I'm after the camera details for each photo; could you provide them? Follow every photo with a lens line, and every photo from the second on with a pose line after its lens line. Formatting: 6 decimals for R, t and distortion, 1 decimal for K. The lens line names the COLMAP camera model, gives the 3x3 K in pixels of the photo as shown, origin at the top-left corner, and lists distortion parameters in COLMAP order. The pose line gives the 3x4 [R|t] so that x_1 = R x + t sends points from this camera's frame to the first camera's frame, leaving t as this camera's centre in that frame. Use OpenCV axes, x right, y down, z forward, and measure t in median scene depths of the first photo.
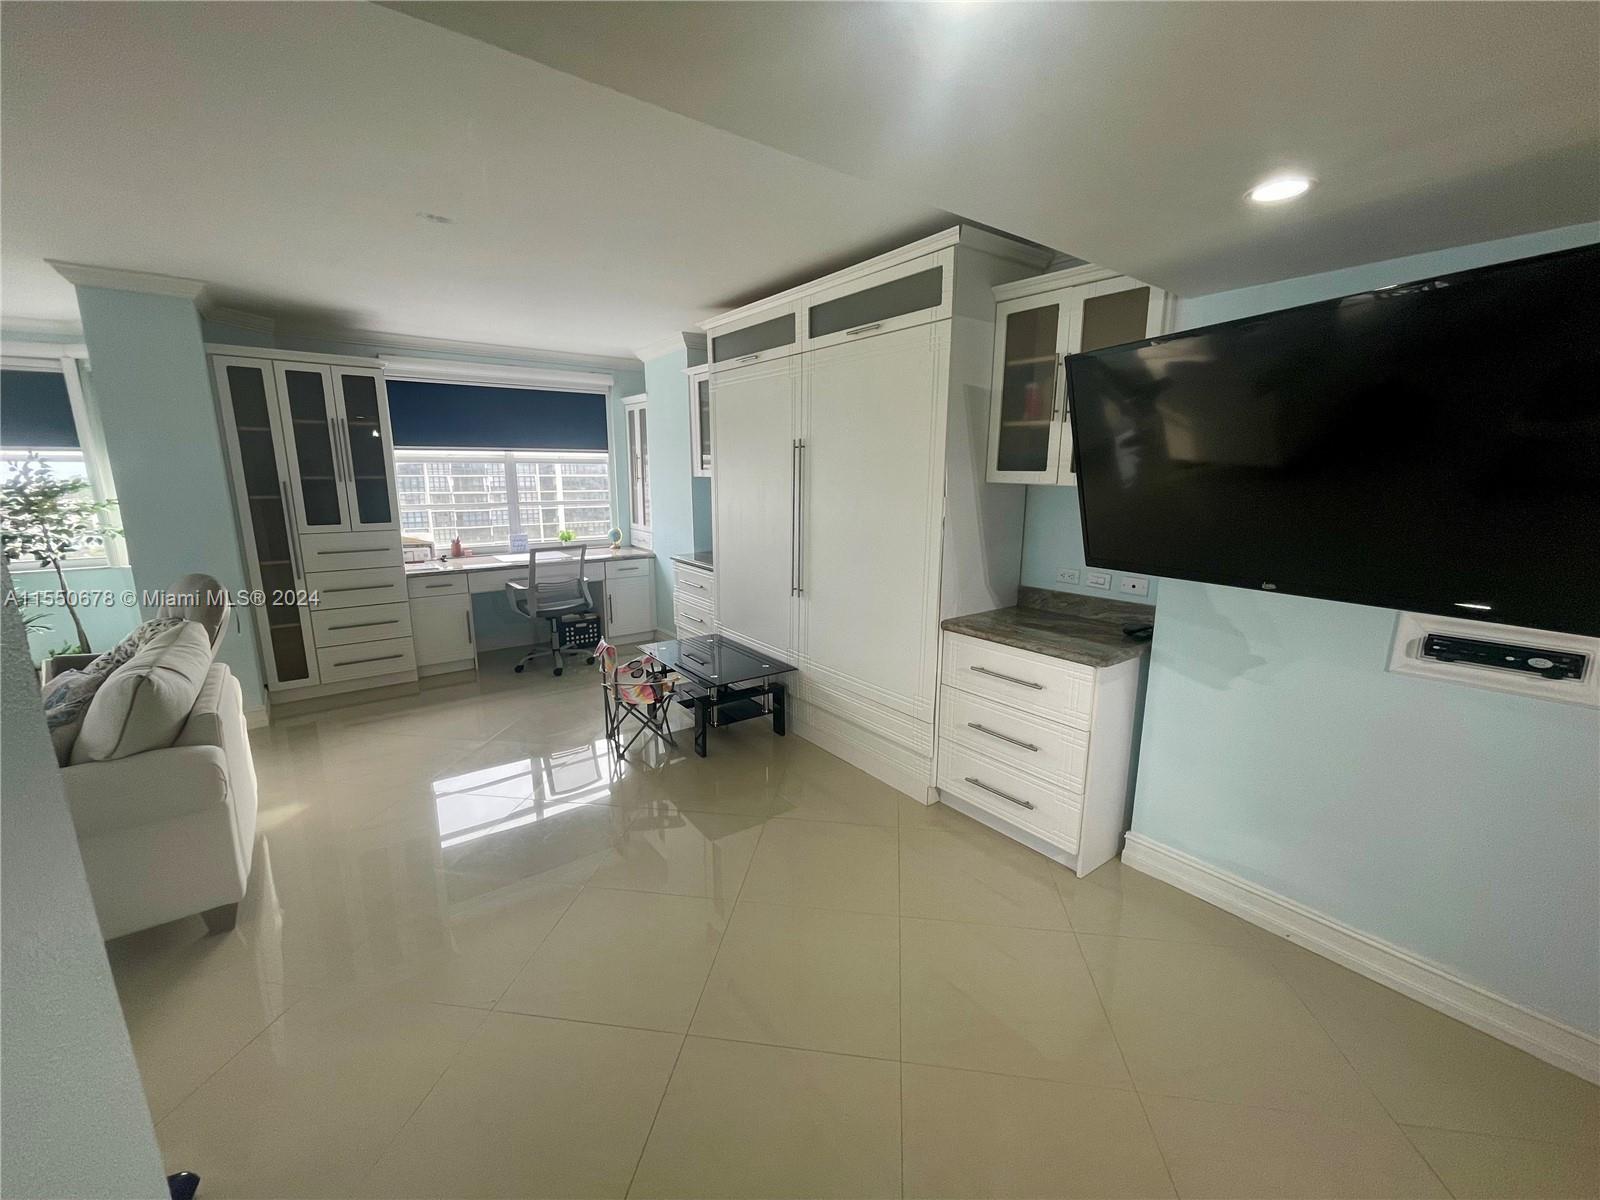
lens RADIAL K [[644.4, 0, 802.3], [0, 644.4, 606.3], [0, 0, 1]] dist [-0.004300, 0.001430]
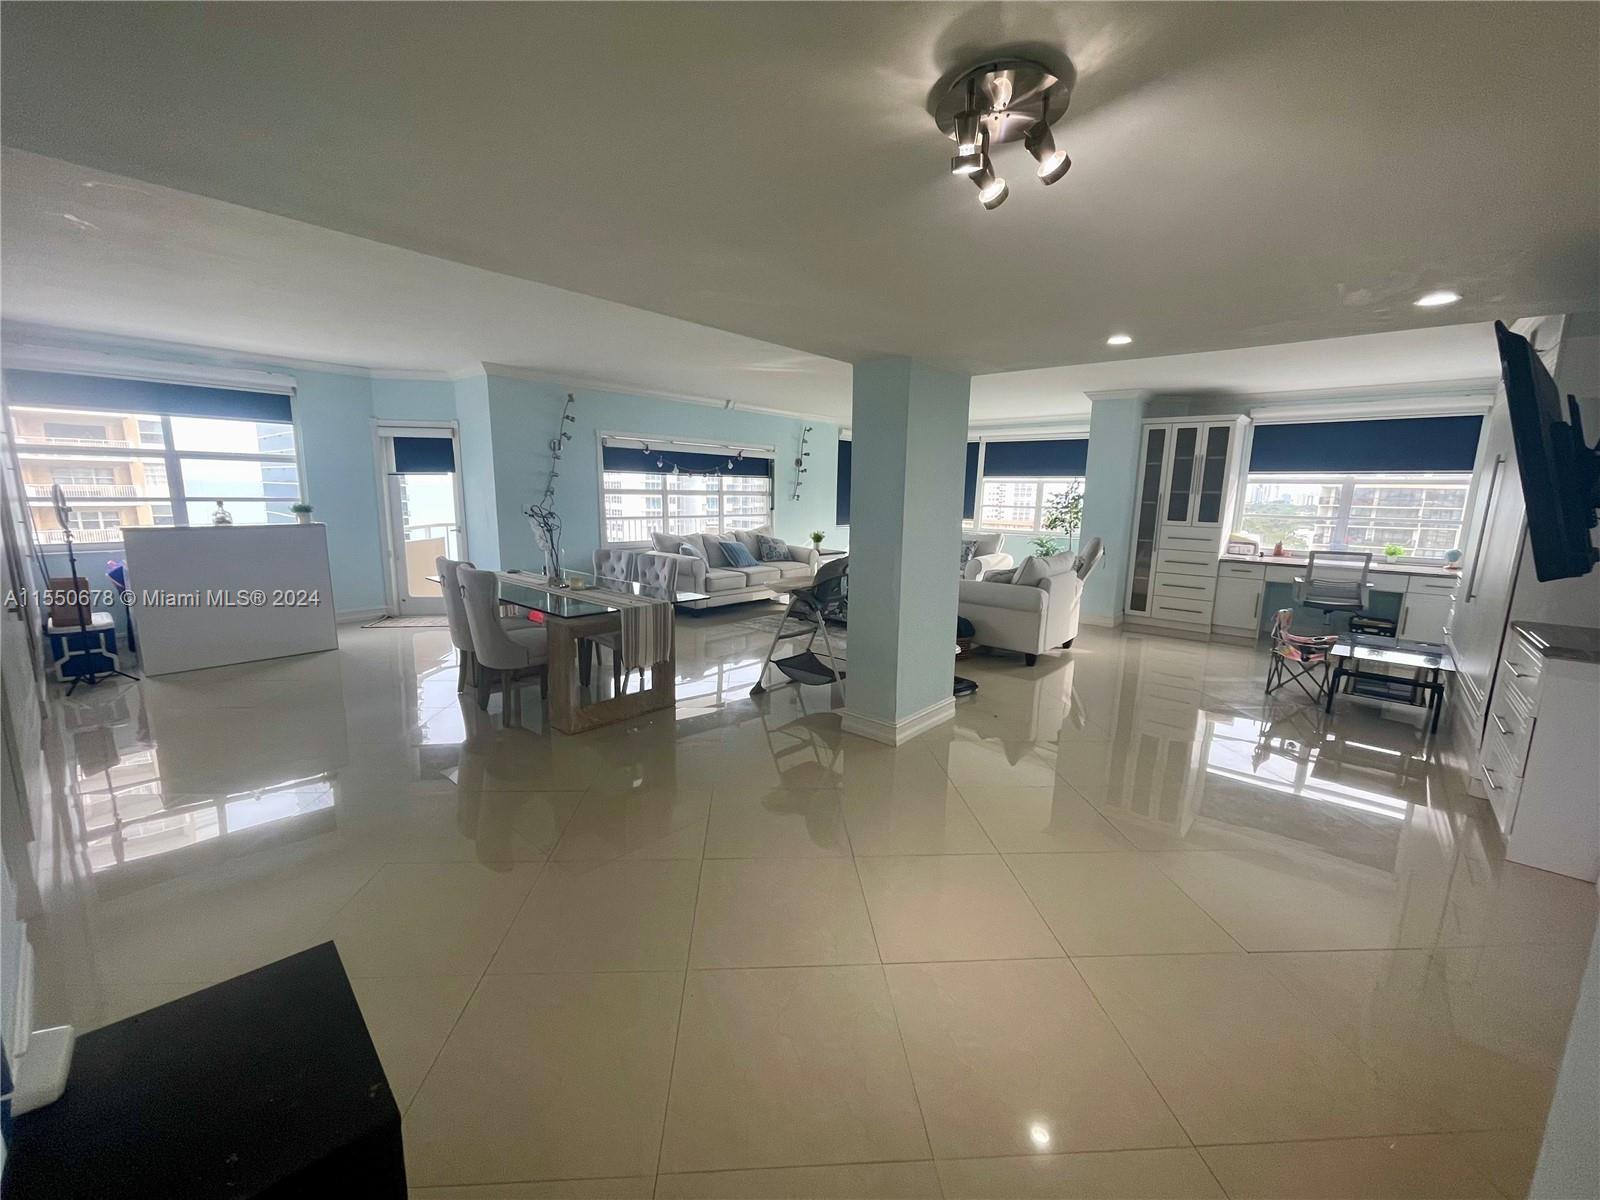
lens RADIAL K [[644.4, 0, 806.1], [0, 644.4, 601.8], [0, 0, 1]] dist [-0.004300, 0.001430]
pose [[0.205688, 0.168361, -0.964026, 0.582581], [-0.219627, 0.967903, 0.122177, 0.068493], [0.953654, 0.186596, 0.236063, -0.204887]]
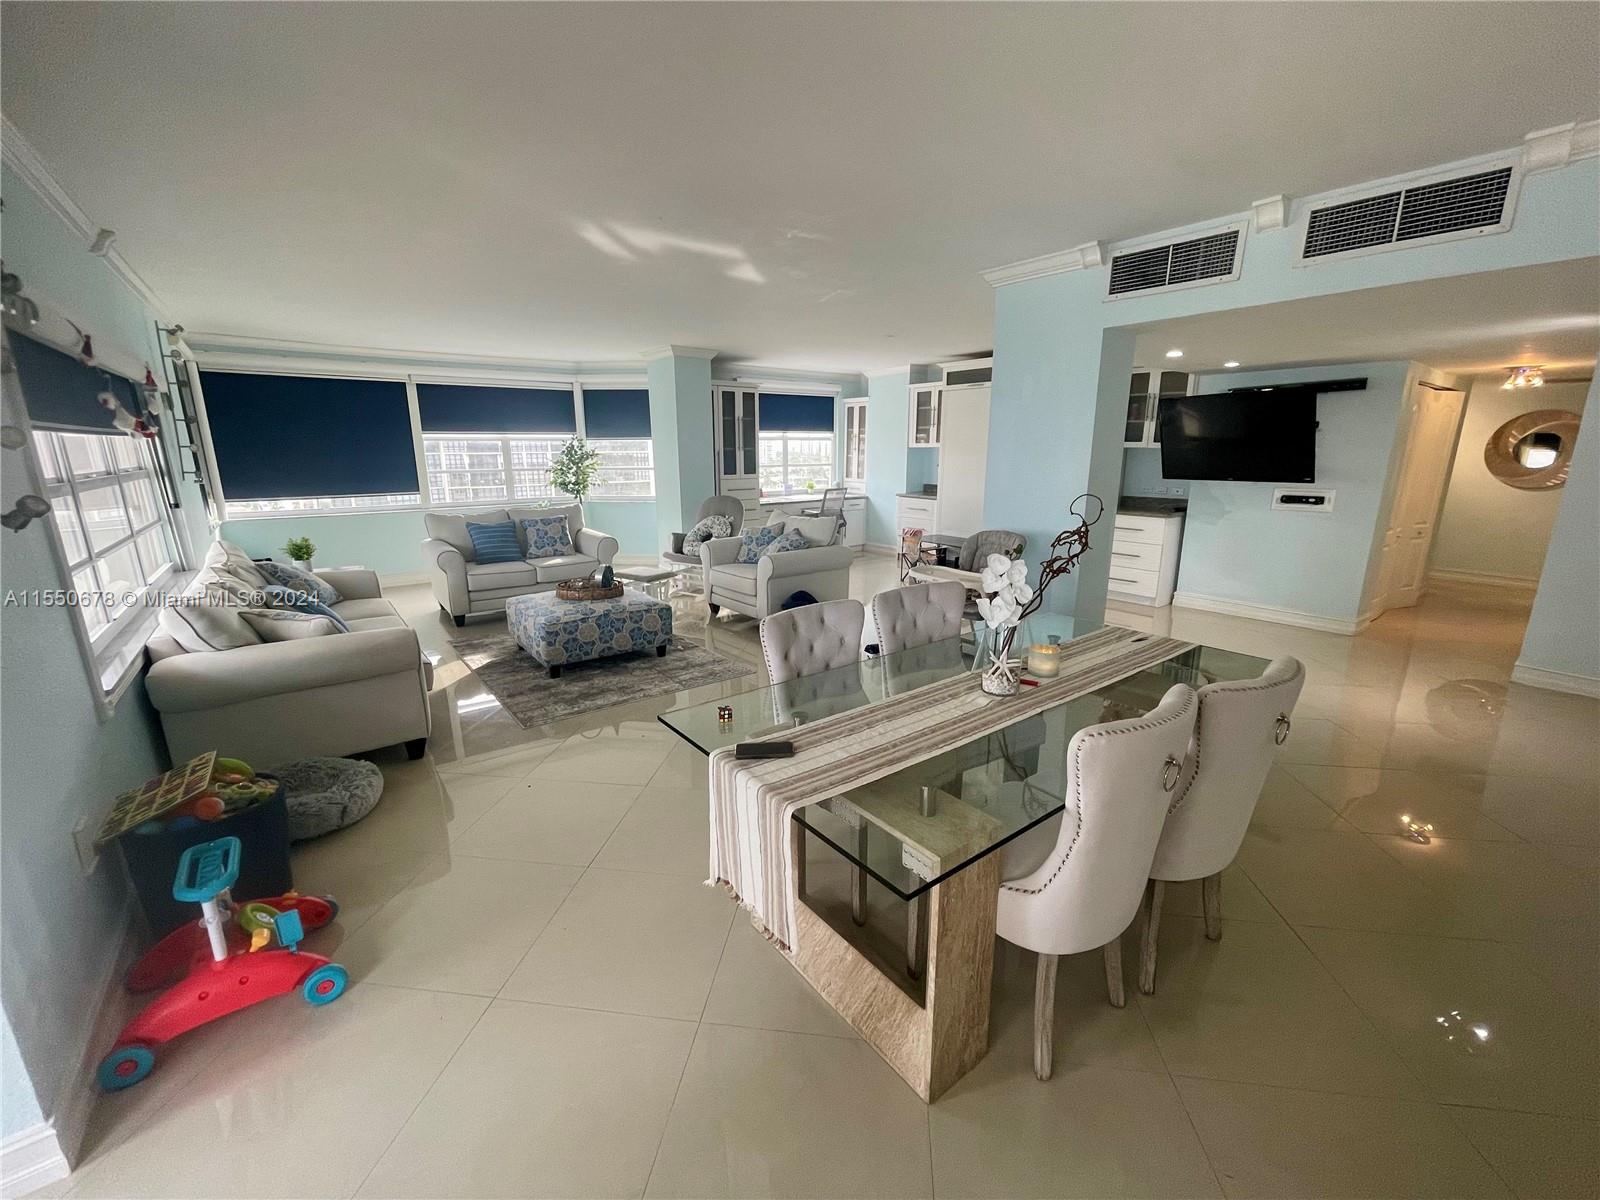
lens RADIAL K [[644.4, 0, 809.5], [0, 644.4, 603.3], [0, 0, 1]] dist [-0.004300, 0.001430]
pose [[0.999718, -0.012108, 0.020442, -0.494609], [0.011454, 0.999428, 0.031807, 0.161986], [-0.020816, -0.031563, 0.999285, -0.749227]]
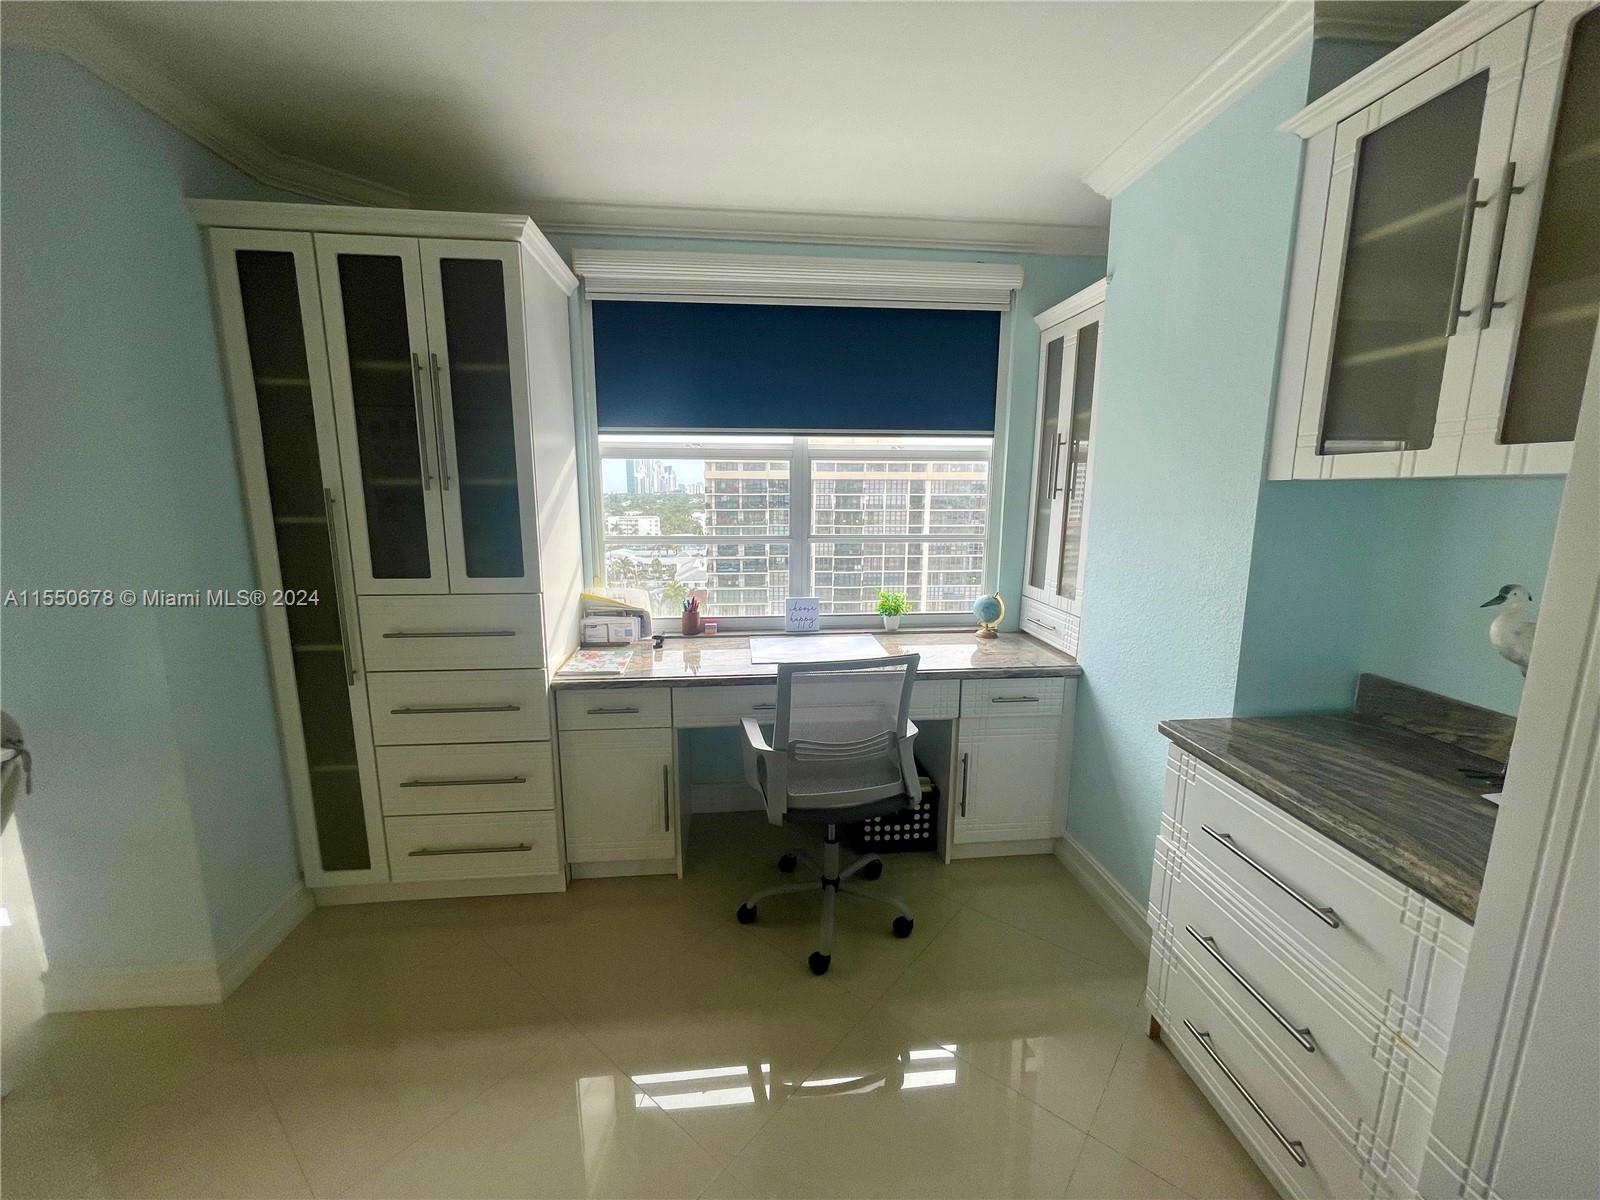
lens RADIAL K [[644.4, 0, 799.1], [0, 644.4, 600.8], [0, 0, 1]] dist [-0.004300, 0.001430]
pose [[0.851969, 0.089075, -0.515960, -0.207194], [-0.108688, 0.994045, -0.007858, -0.121977], [0.512188, 0.062774, 0.856577, 0.651523]]
